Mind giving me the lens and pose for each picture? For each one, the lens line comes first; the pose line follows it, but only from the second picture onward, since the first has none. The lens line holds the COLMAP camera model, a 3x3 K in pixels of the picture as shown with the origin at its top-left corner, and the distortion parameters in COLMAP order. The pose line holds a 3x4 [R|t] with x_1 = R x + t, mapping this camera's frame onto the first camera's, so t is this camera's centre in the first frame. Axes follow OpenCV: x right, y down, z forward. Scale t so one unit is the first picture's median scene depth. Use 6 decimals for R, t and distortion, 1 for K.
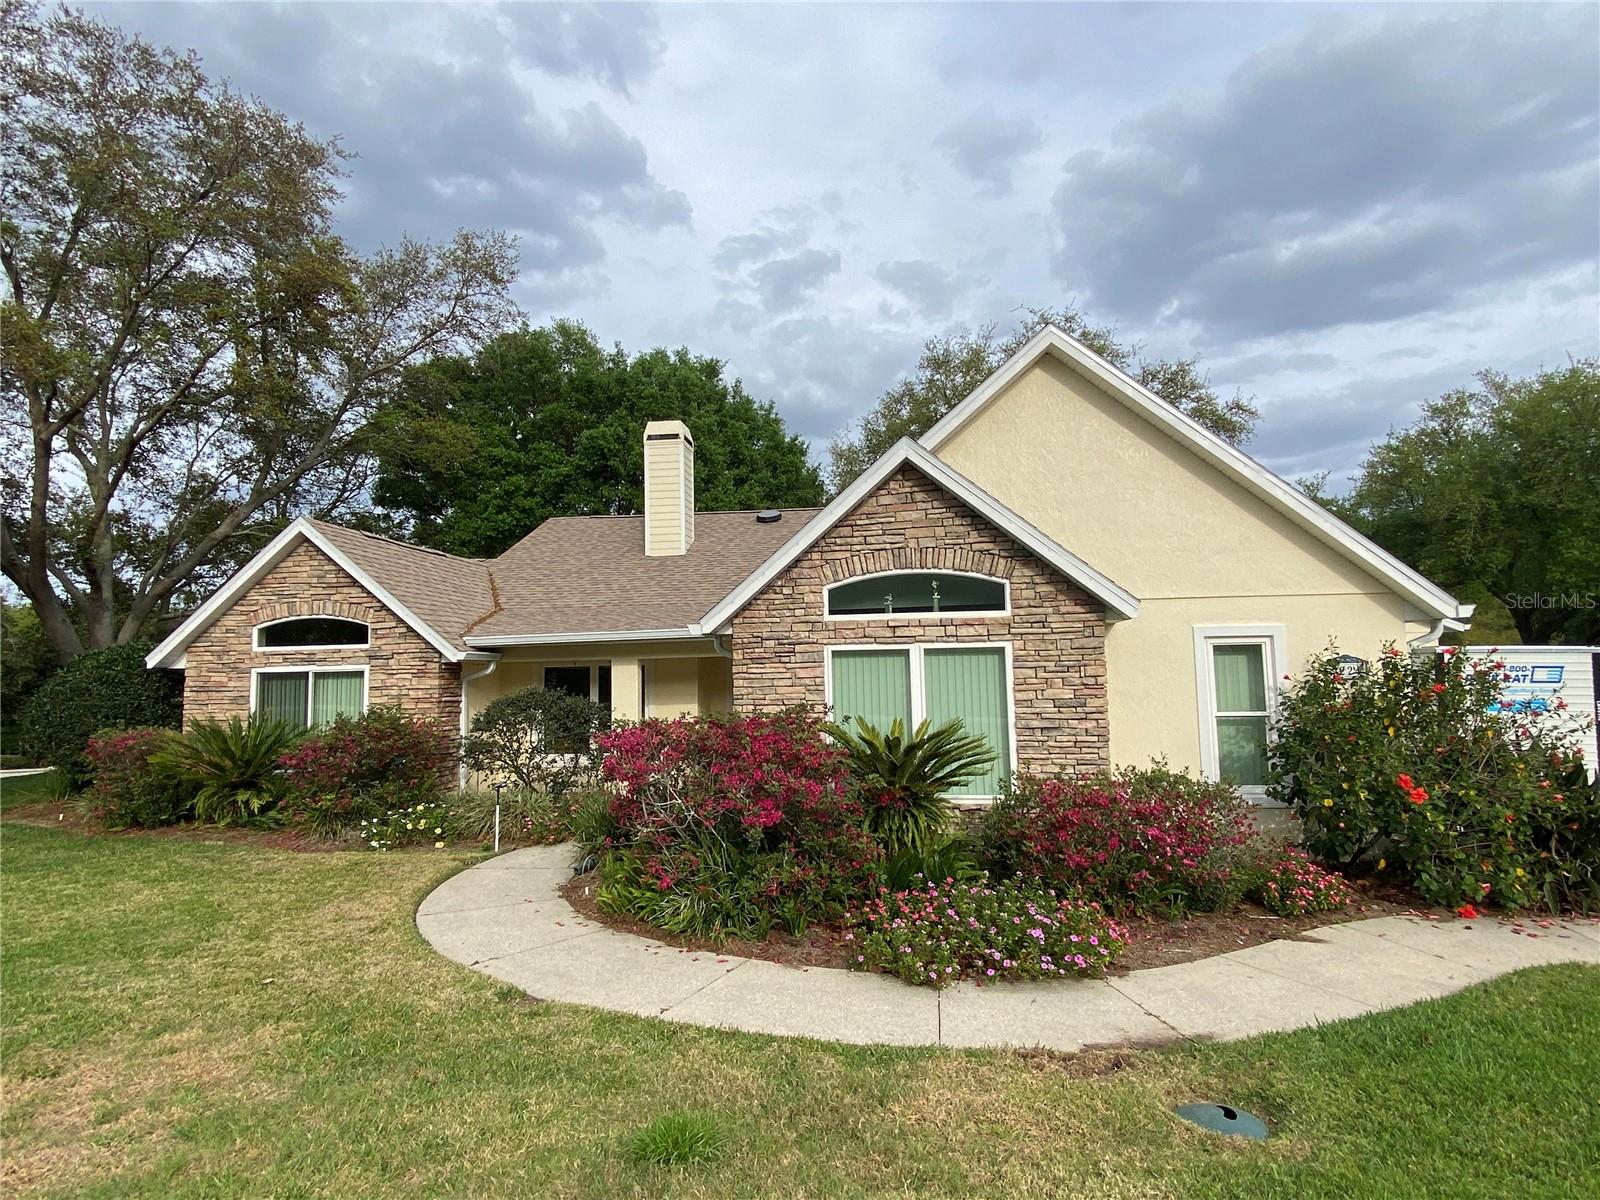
lens RADIAL K [[885.8, 0, 798.9], [0, 885.8, 607.8], [0, 0, 1]] dist [0.064332, -0.071778]
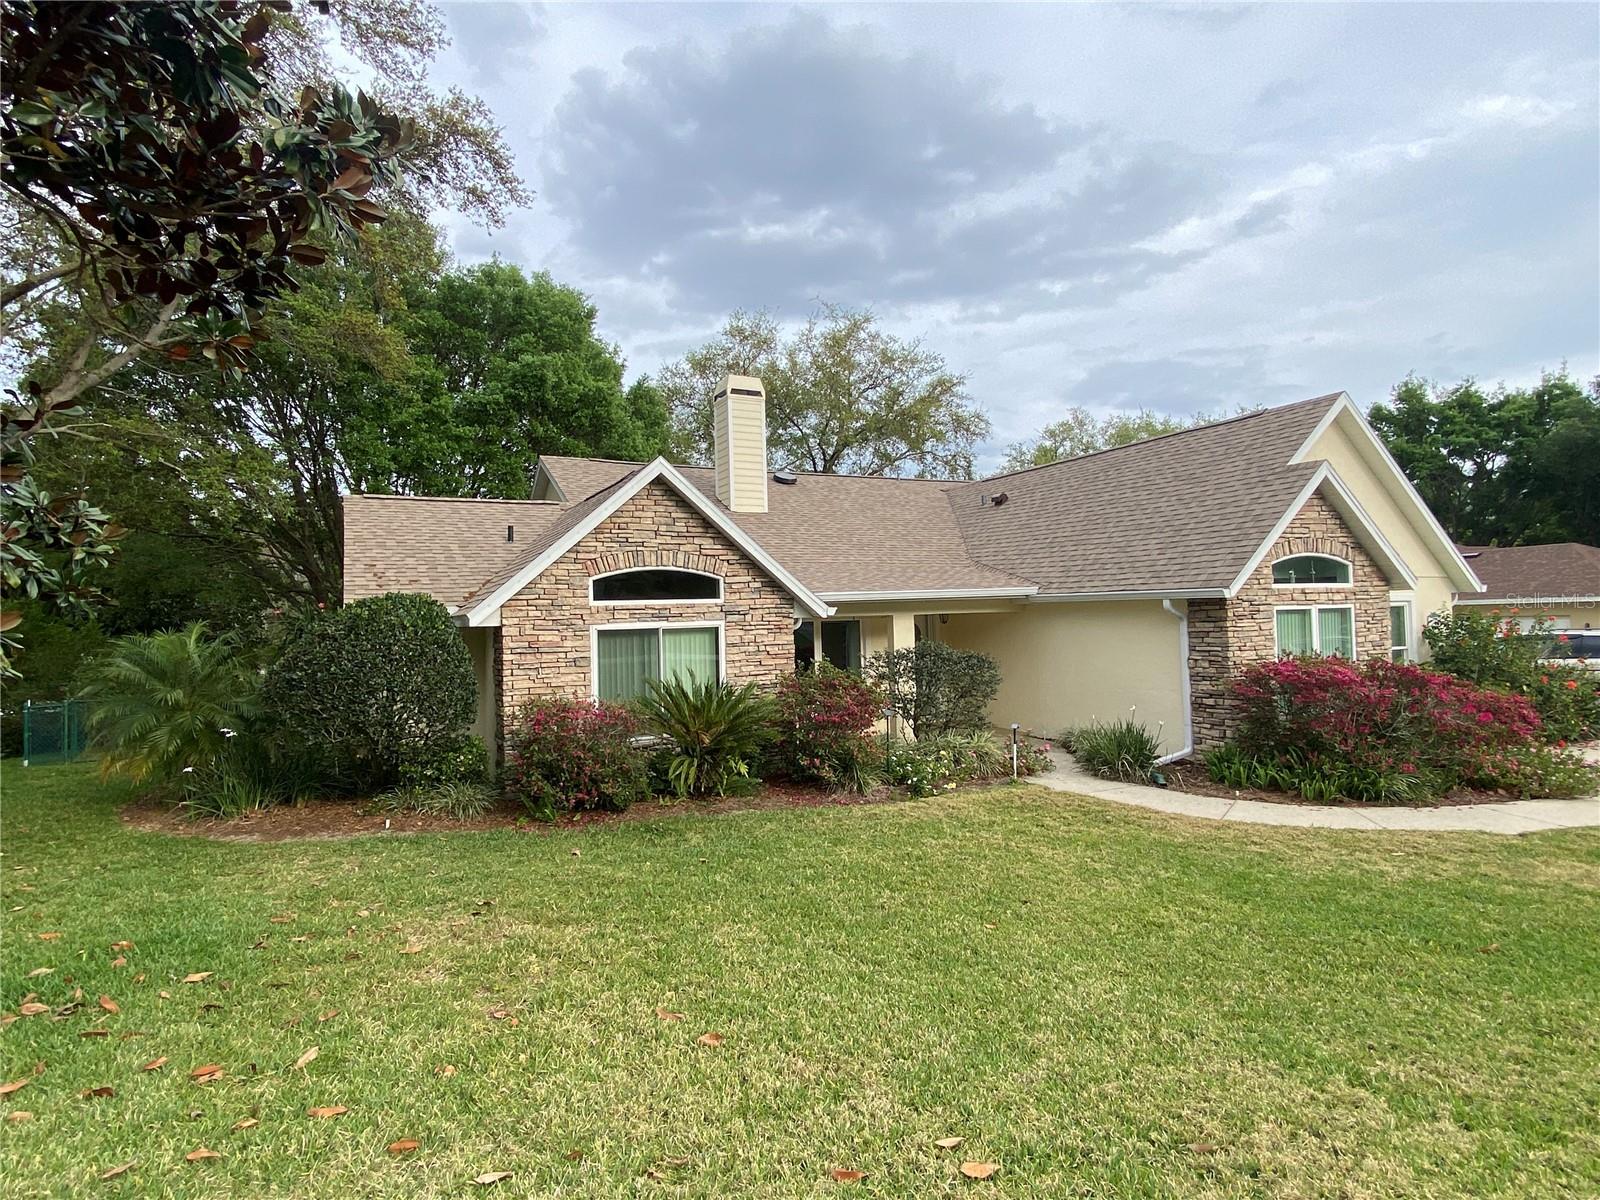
lens RADIAL K [[892.9, 0, 800.0], [0, 892.9, 600.0], [0, 0, 1]] dist [0.097696, -0.073091]
pose [[0.820616, 0.008448, 0.571418, -0.963077], [-0.033789, 0.998859, 0.033758, 0.007016], [-0.570481, -0.047010, 0.819964, 0.178416]]
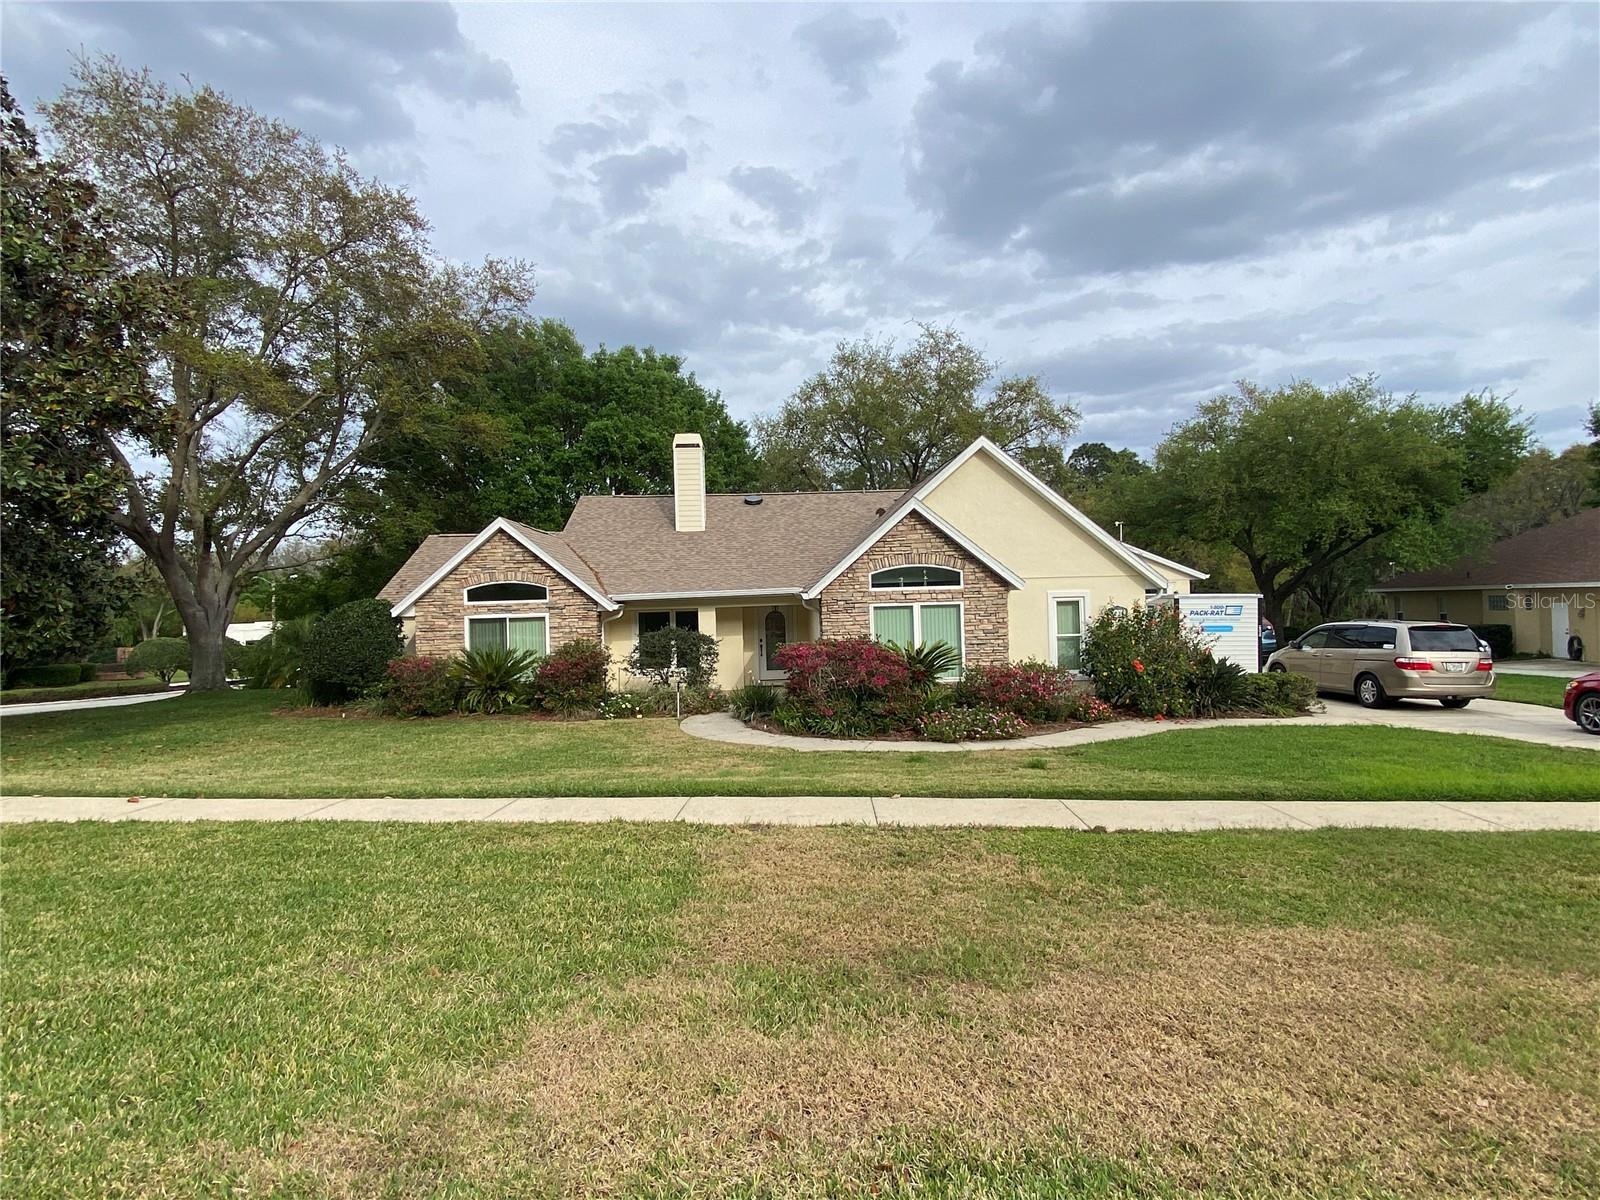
lens RADIAL K [[885.8, 0, 798.9], [0, 885.8, 607.8], [0, 0, 1]] dist [0.064332, -0.071778]
pose [[0.985406, -0.010395, 0.169905, -0.314746], [-0.003233, 0.996810, 0.079741, -0.071262], [-0.170192, -0.079127, 0.982229, -0.607839]]
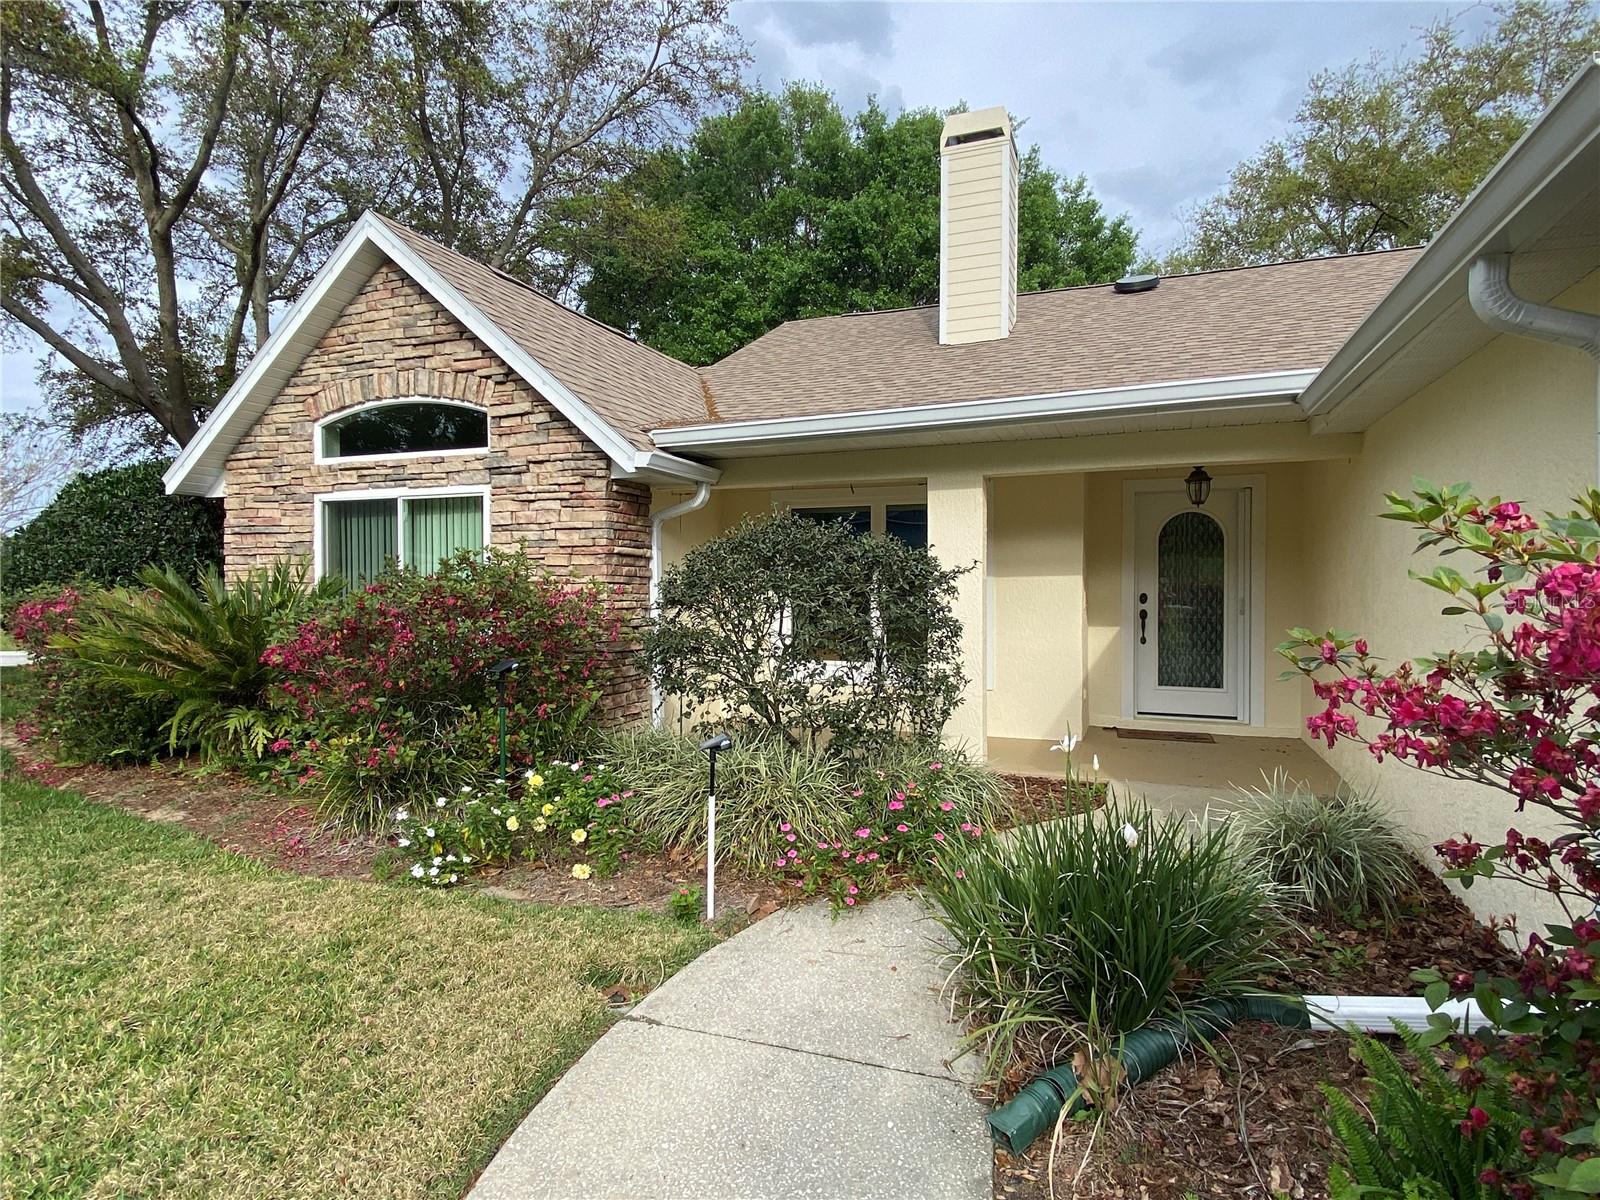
lens RADIAL K [[885.8, 0, 798.9], [0, 885.8, 607.8], [0, 0, 1]] dist [0.064332, -0.071778]
pose [[0.972165, 0.024864, -0.232973, -0.170866], [-0.000590, 0.994610, 0.103687, 0.082049], [0.234296, -0.100663, 0.966940, 0.516600]]
